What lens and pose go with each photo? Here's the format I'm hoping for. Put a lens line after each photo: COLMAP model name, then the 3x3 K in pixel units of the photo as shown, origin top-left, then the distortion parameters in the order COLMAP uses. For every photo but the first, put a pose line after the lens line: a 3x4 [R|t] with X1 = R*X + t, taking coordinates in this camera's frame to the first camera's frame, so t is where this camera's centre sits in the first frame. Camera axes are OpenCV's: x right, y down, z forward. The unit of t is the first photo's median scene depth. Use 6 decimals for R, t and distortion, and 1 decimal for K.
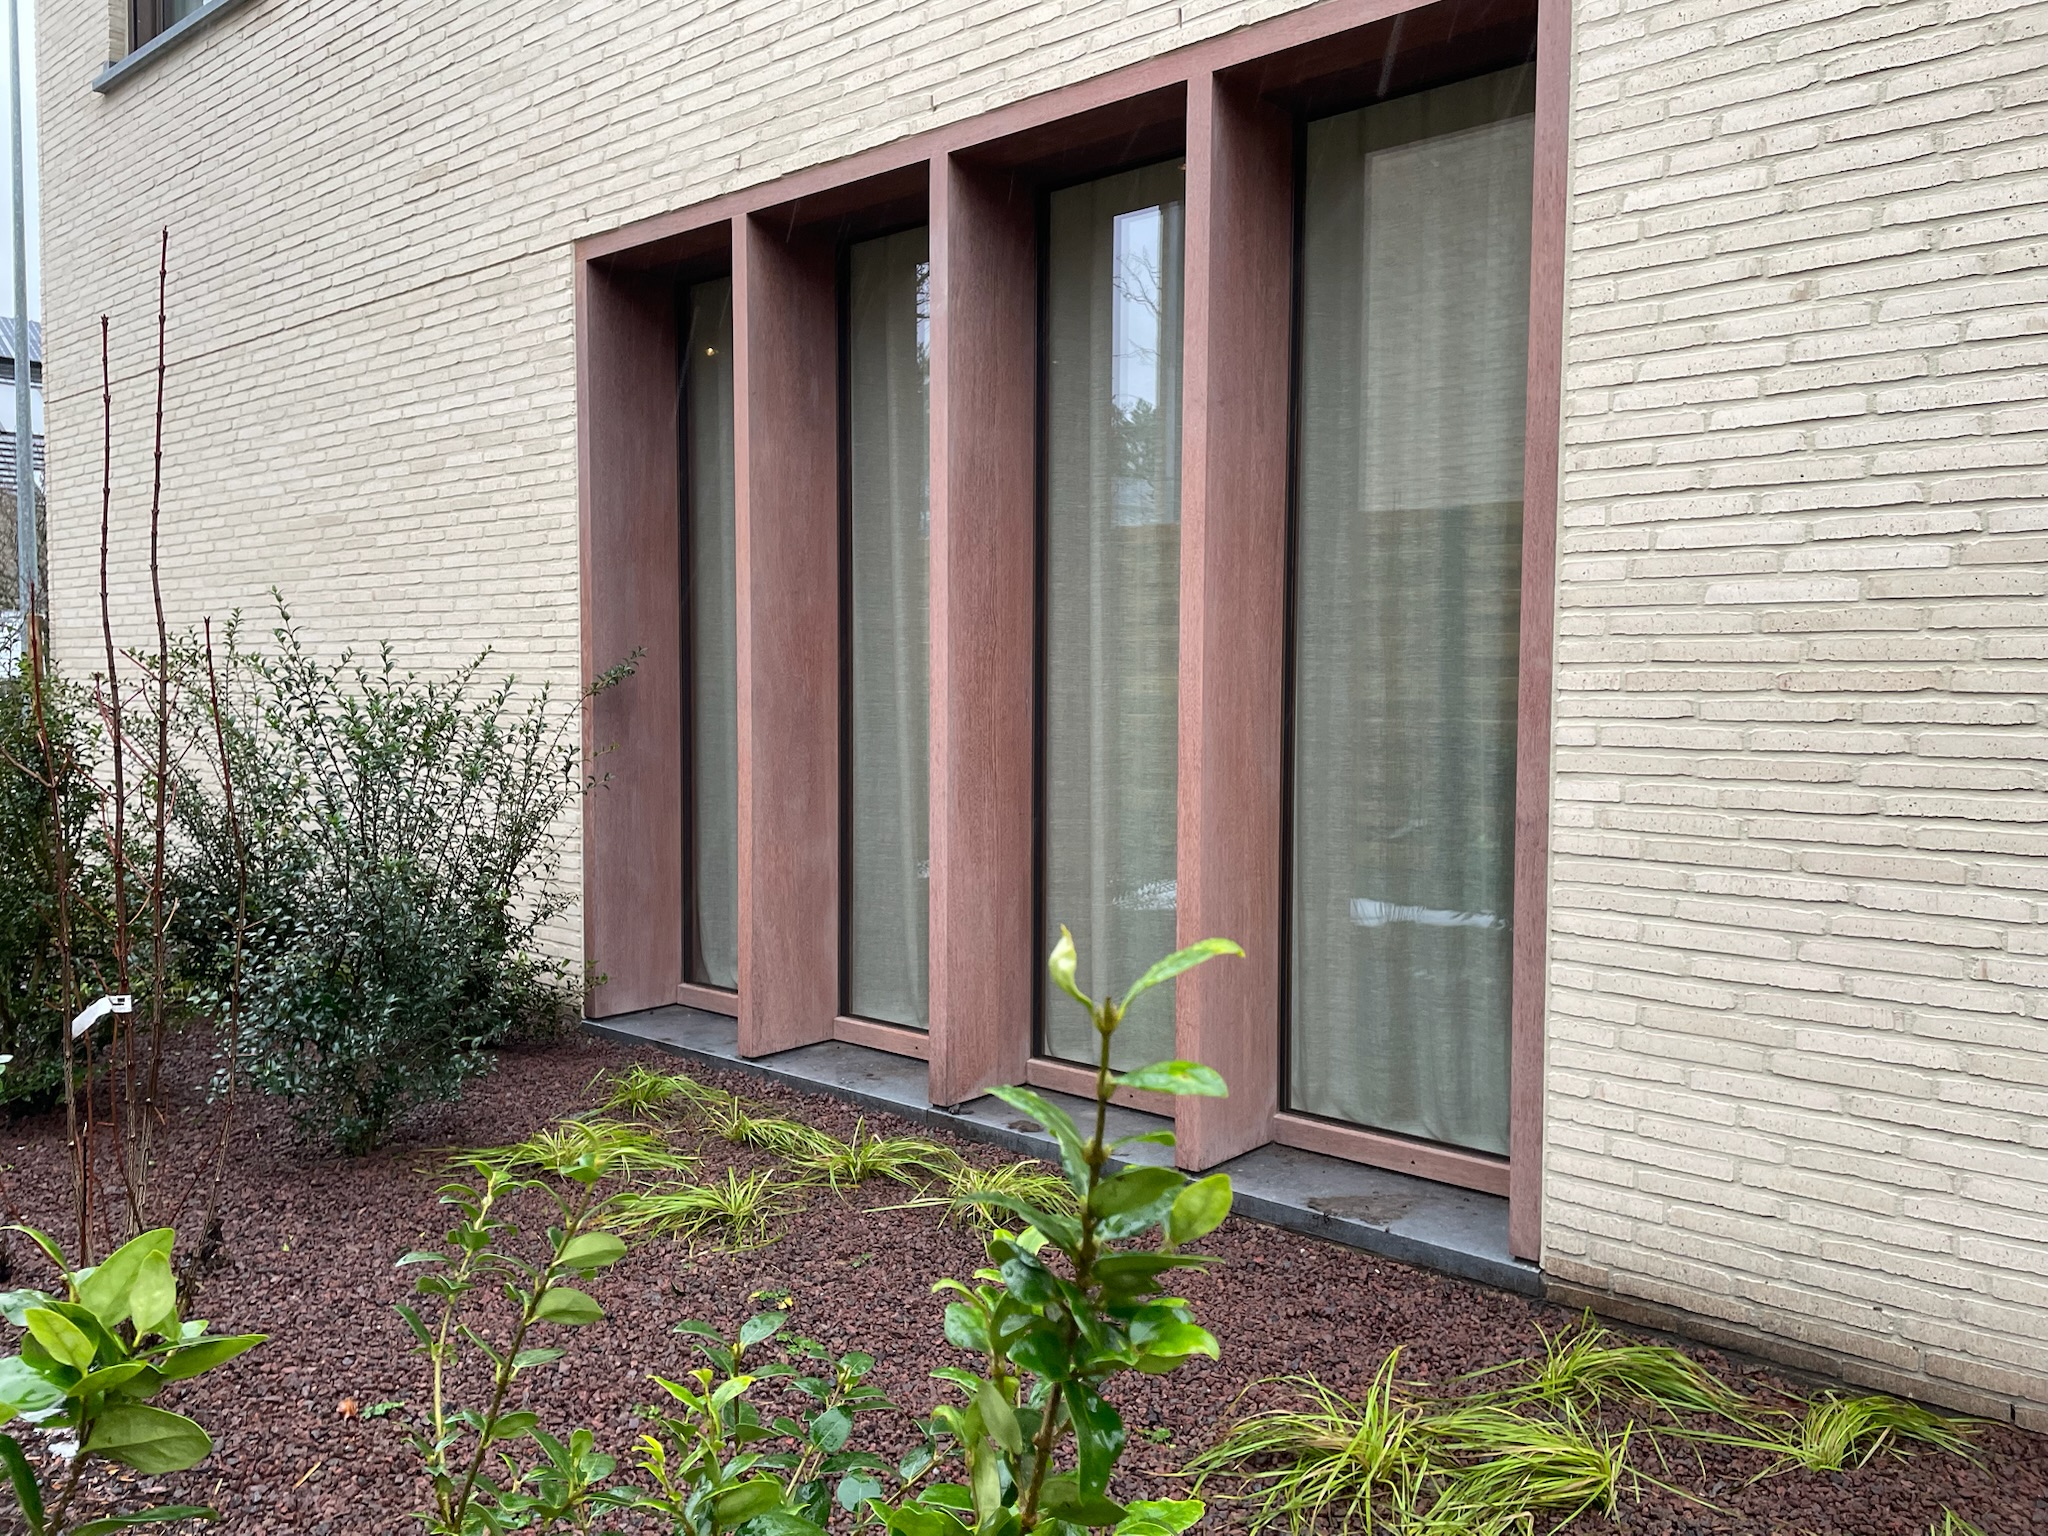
lens RADIAL K [[1533.0, 0, 1030.9], [0, 1533.0, 756.6], [0, 0, 1]] dist [0.085207, -0.106521]
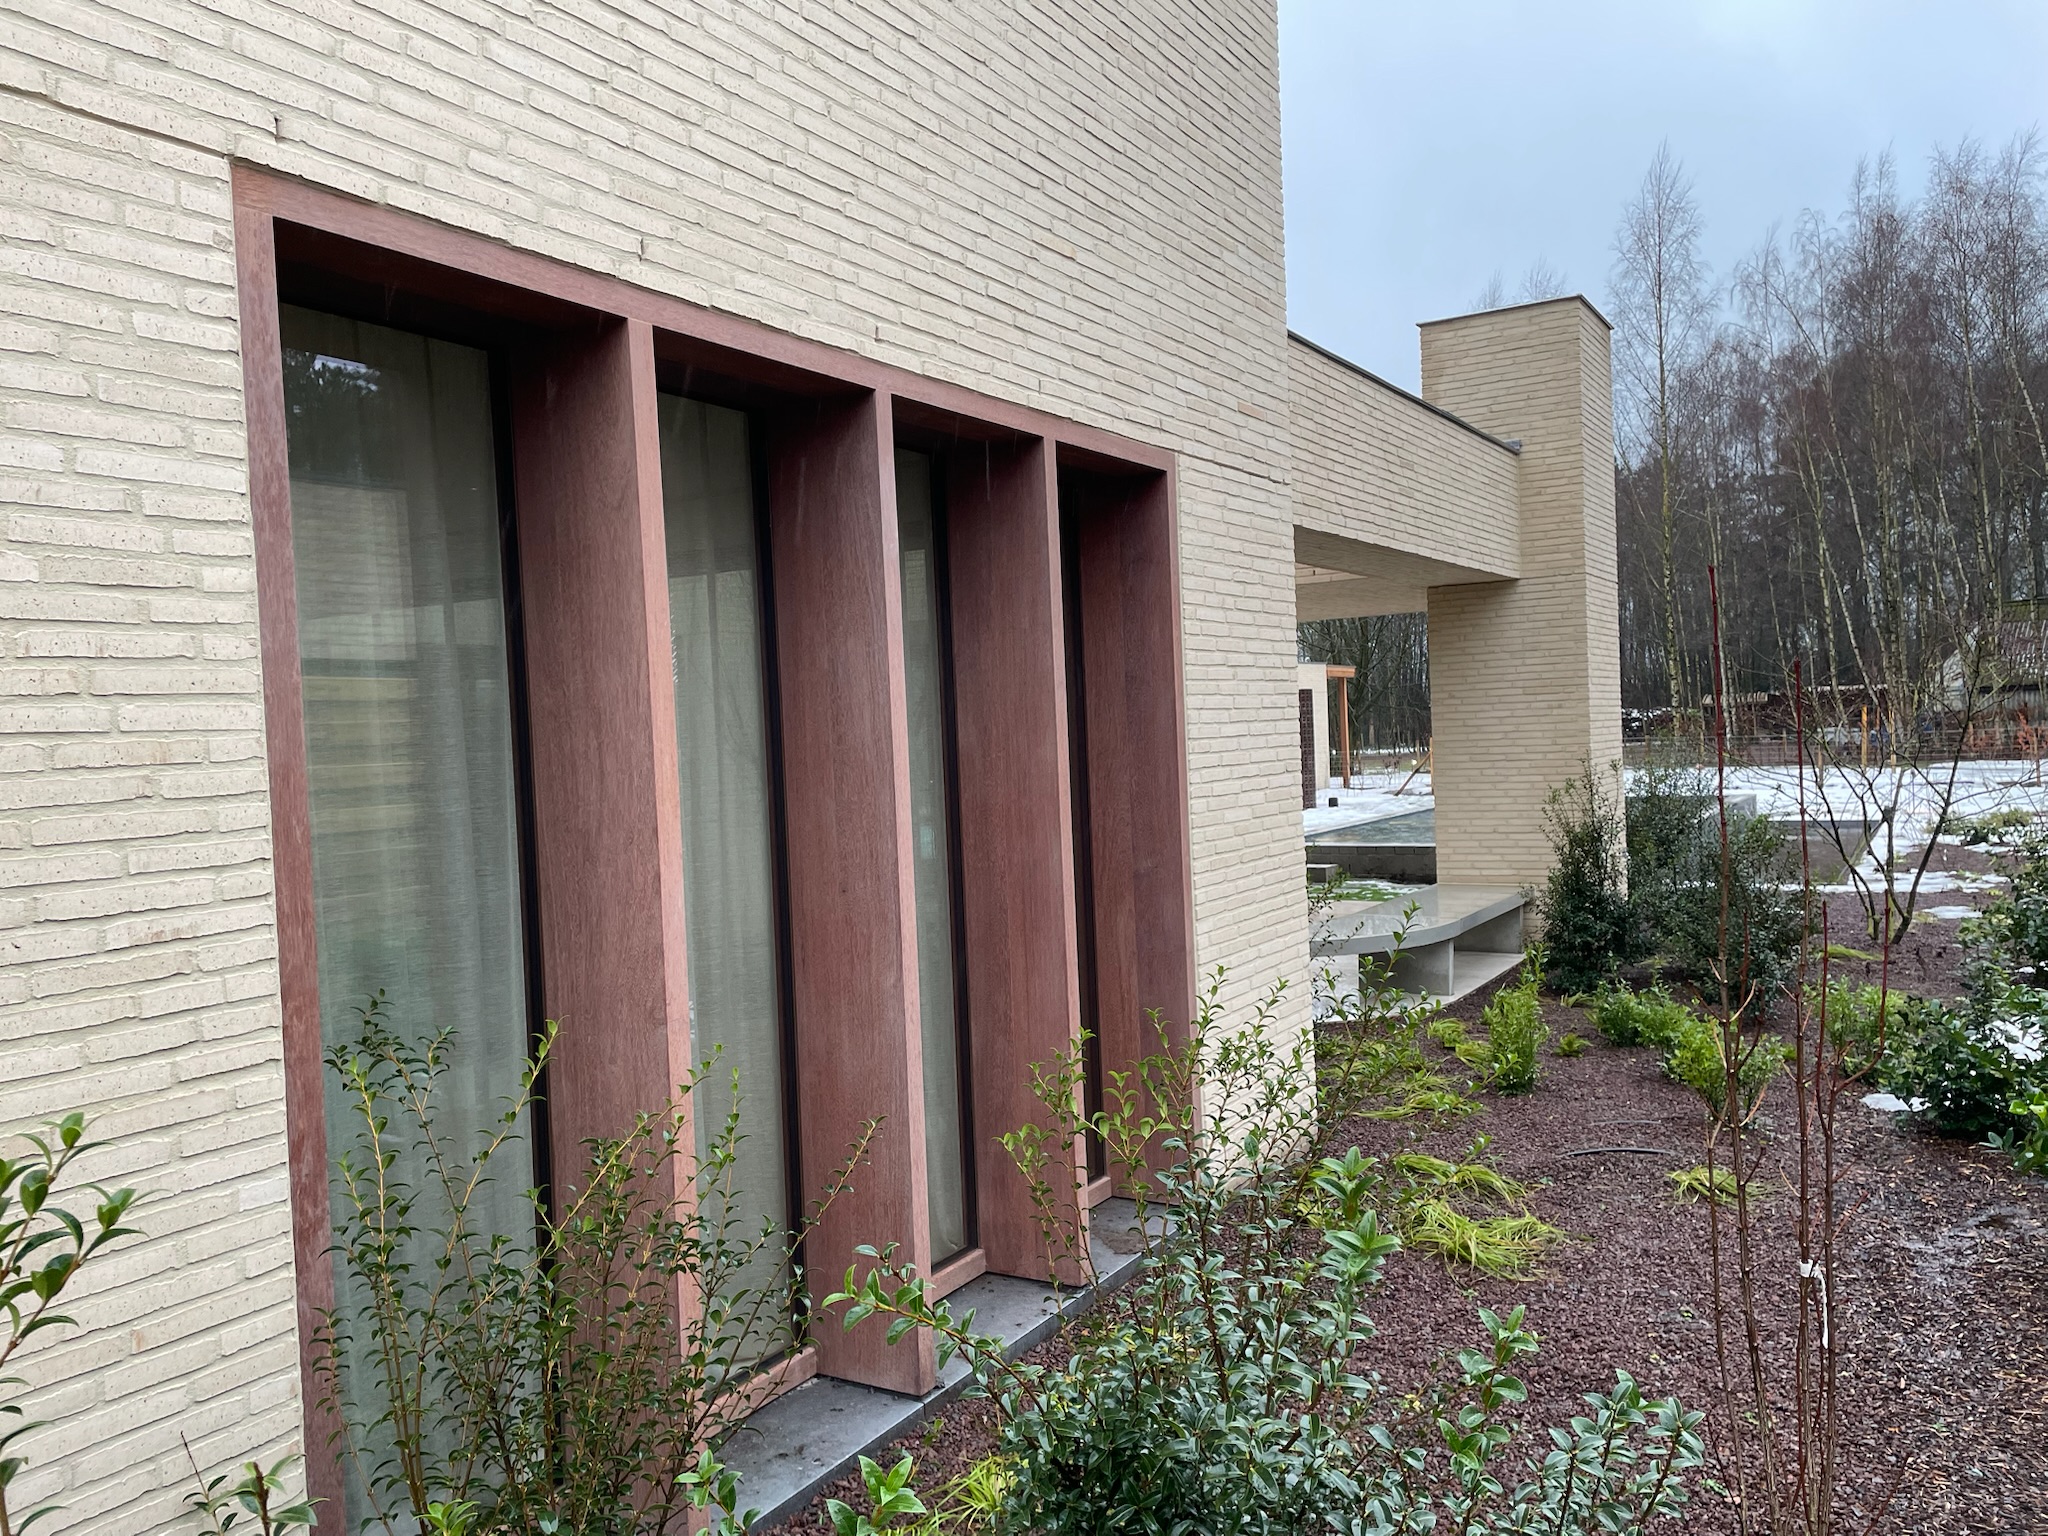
lens RADIAL K [[1533.0, 0, 1030.9], [0, 1533.0, 756.6], [0, 0, 1]] dist [0.085207, -0.106521]
pose [[-0.165485, -0.019158, 0.986026, -1.037062], [0.082729, 0.996018, 0.033237, -0.191498], [-0.982736, 0.087073, -0.163241, 1.107933]]
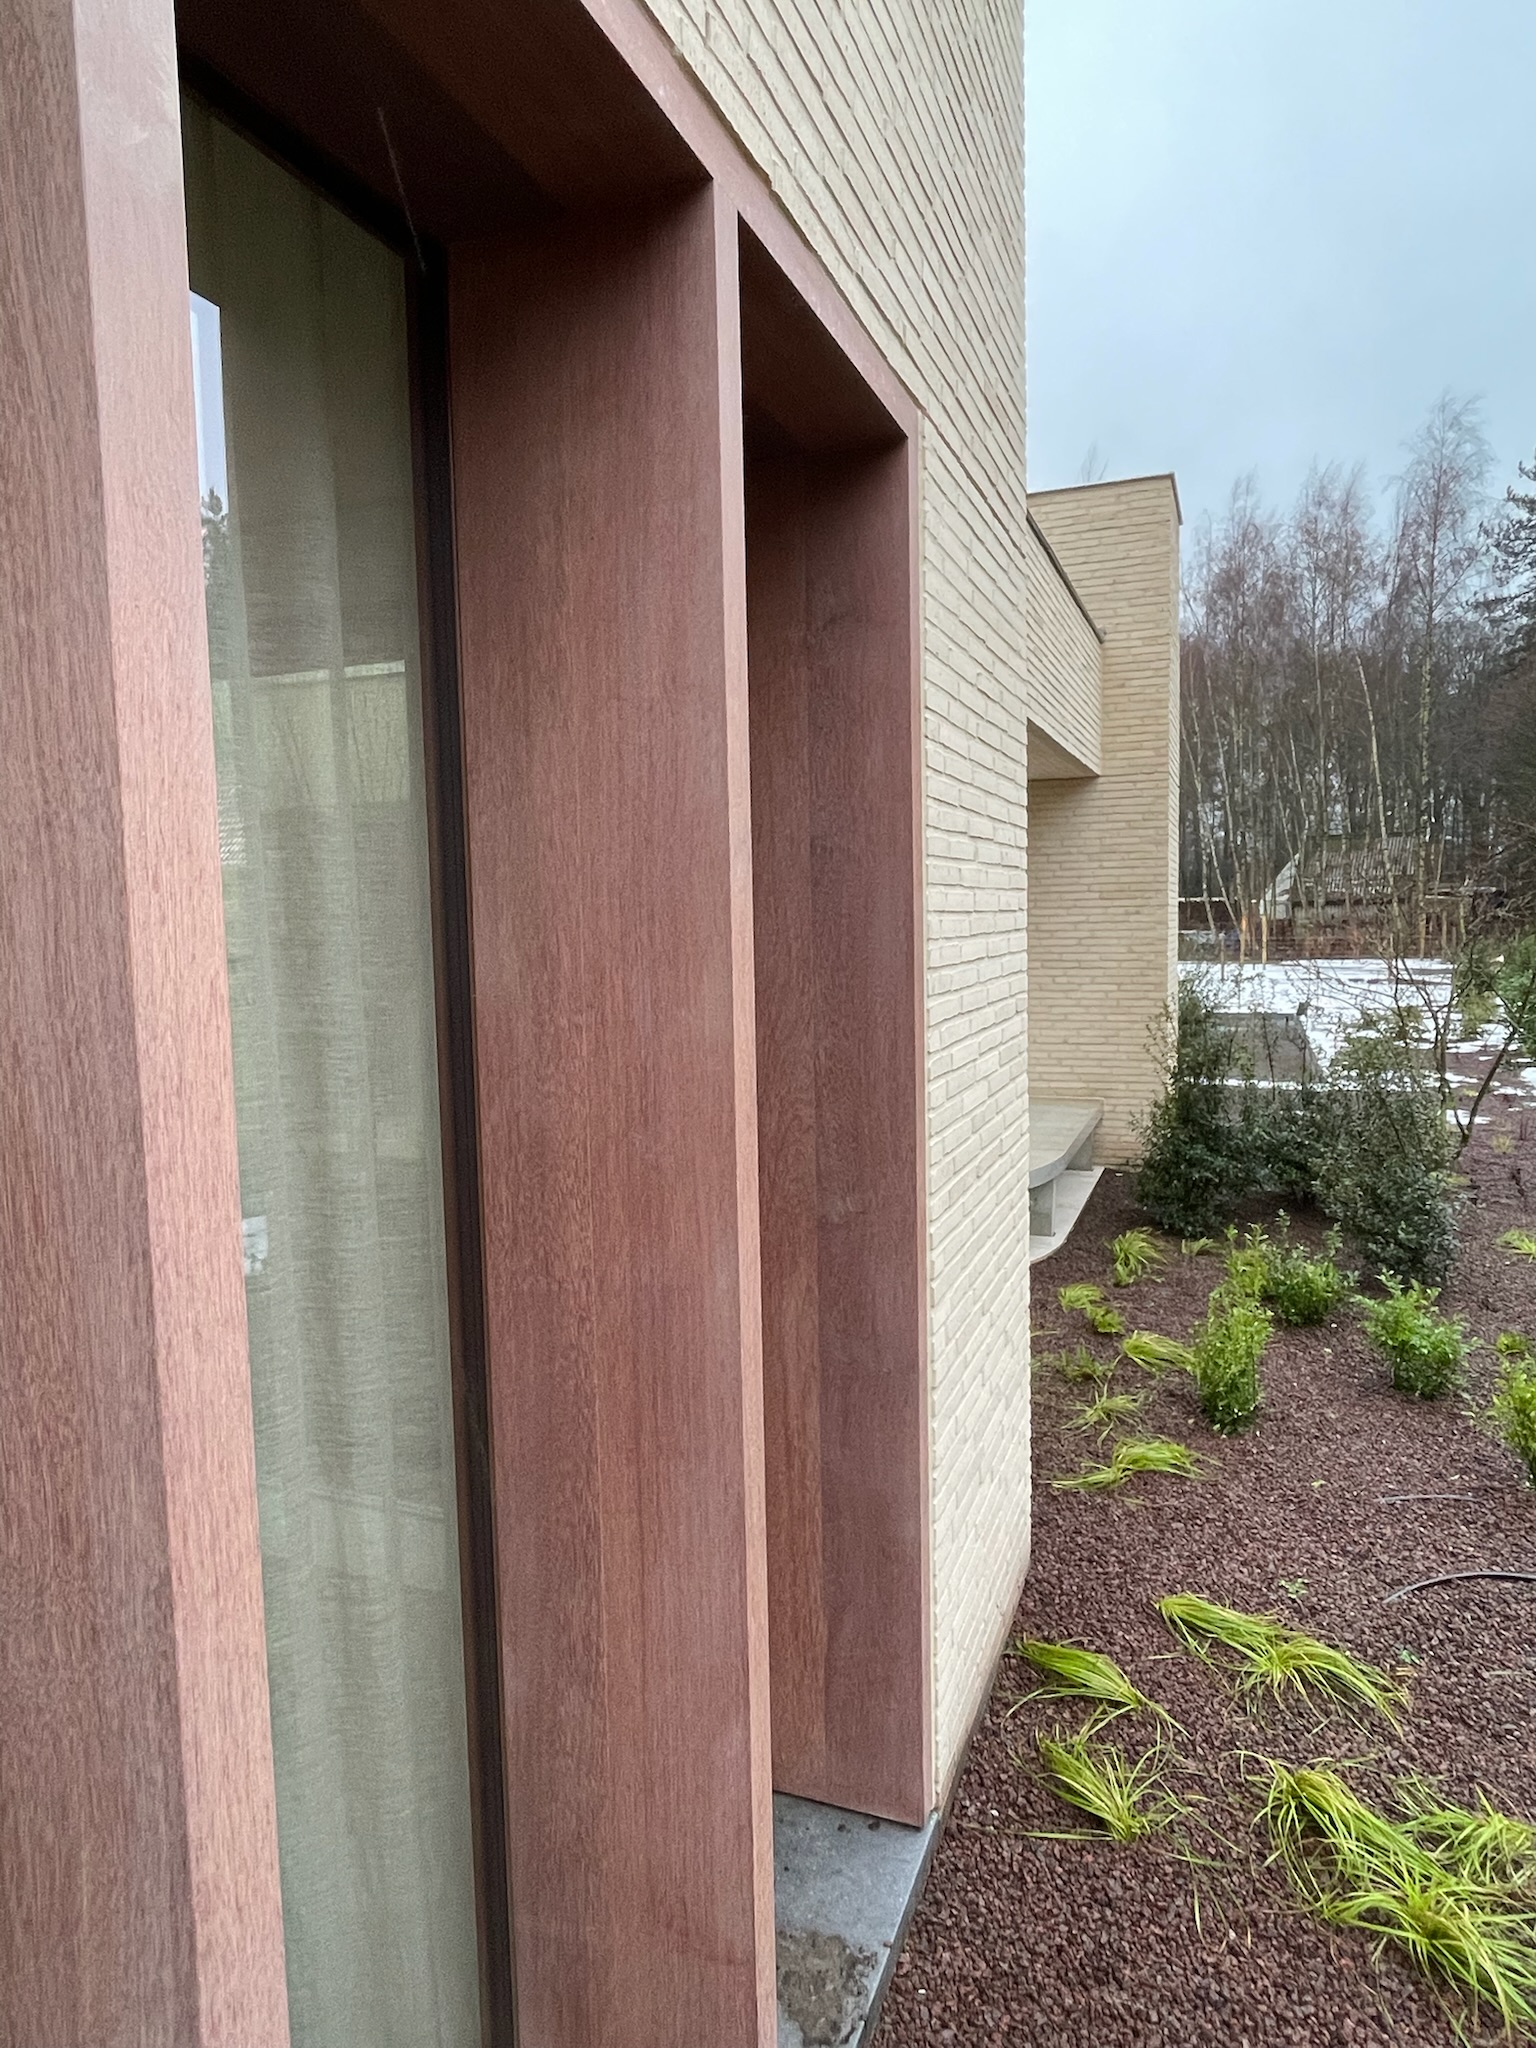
lens RADIAL K [[1246.4, 0, 768.0], [0, 1246.4, 1024.0], [0, 0, 1]] dist [-0.006684, -0.001936]
pose [[-0.328504, -0.087622, 0.940430, -0.258653], [0.055025, 0.992221, 0.111668, -0.194095], [-0.942898, 0.088431, -0.321127, 1.008531]]
